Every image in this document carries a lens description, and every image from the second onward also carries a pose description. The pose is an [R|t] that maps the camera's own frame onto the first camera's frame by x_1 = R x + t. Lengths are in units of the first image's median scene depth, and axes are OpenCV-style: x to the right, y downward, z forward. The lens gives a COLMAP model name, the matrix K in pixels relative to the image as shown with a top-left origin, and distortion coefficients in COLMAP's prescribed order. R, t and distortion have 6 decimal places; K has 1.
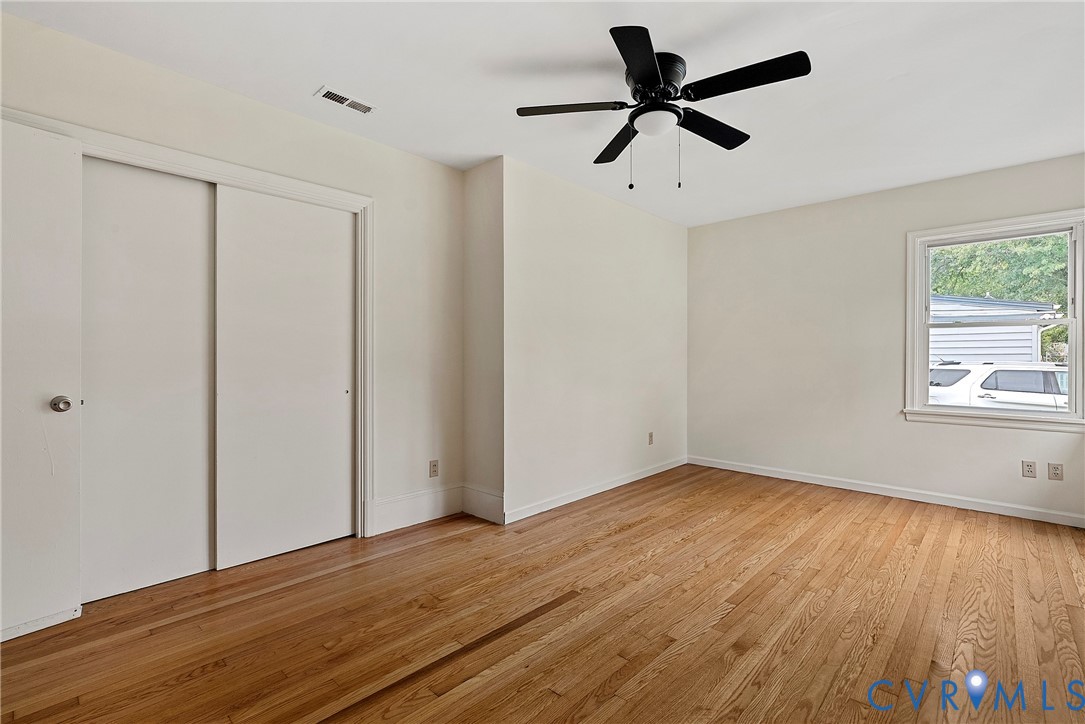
lens RADIAL K [[496.0, 0, 543.2], [0, 496.0, 359.4], [0, 0, 1]] dist [-0.003730, 0.000228]
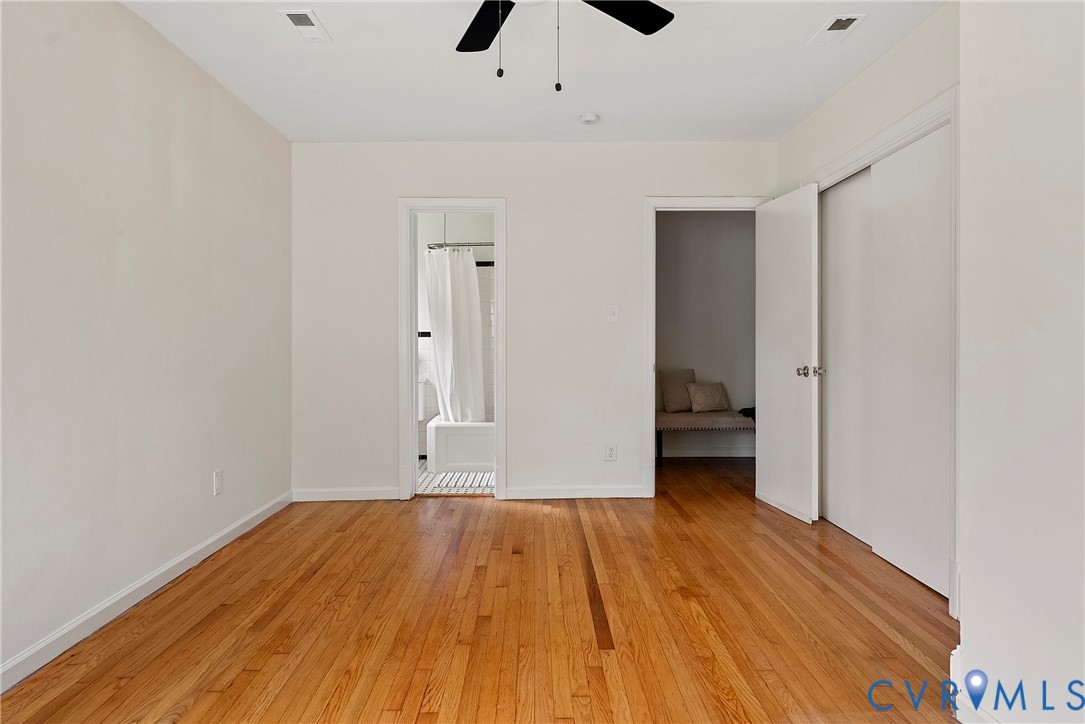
lens RADIAL K [[707.6, 0, 542.5], [0, 707.6, 362.0], [0, 0, 1]] dist [0.000238, 0.000064]
pose [[-0.721722, 0.024366, -0.691754, 0.698970], [-0.000326, 0.999368, 0.035541, -0.005179], [0.692182, 0.025876, -0.721259, 1.357029]]
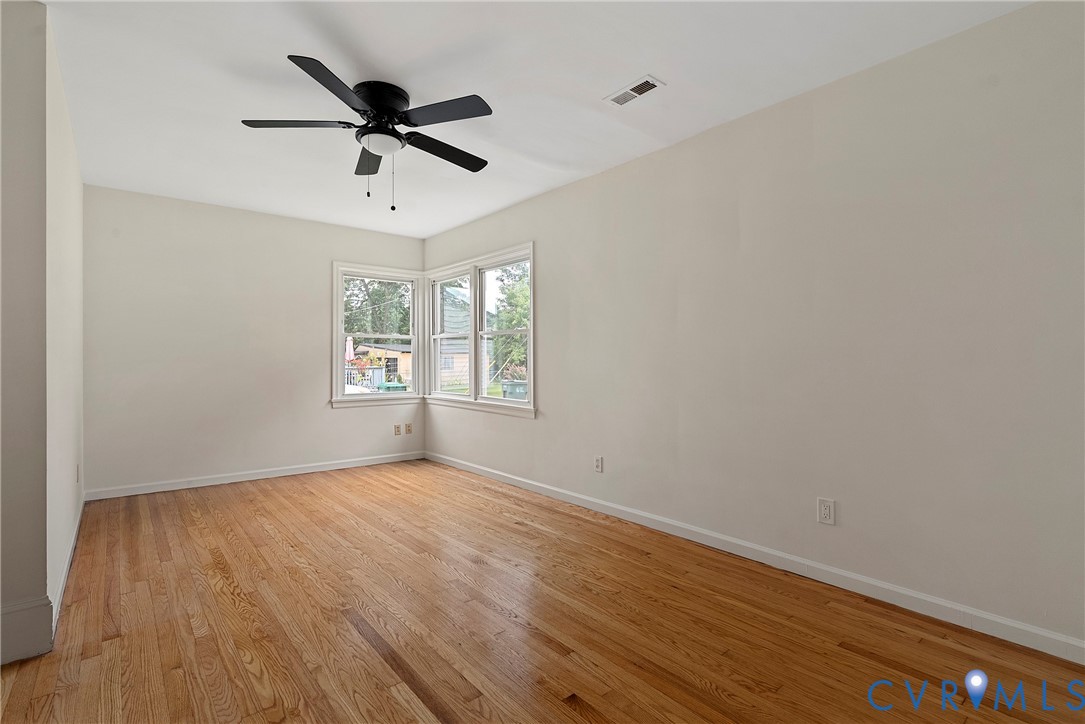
lens RADIAL K [[510.5, 0, 542.5], [0, 510.5, 362.0], [0, 0, 1]] dist [-0.012838, 0.000324]
pose [[0.114939, -0.006711, 0.993350, -0.670952], [0.002080, 0.999977, 0.006515, -0.003821], [-0.993370, 0.001317, 0.114951, 0.414533]]
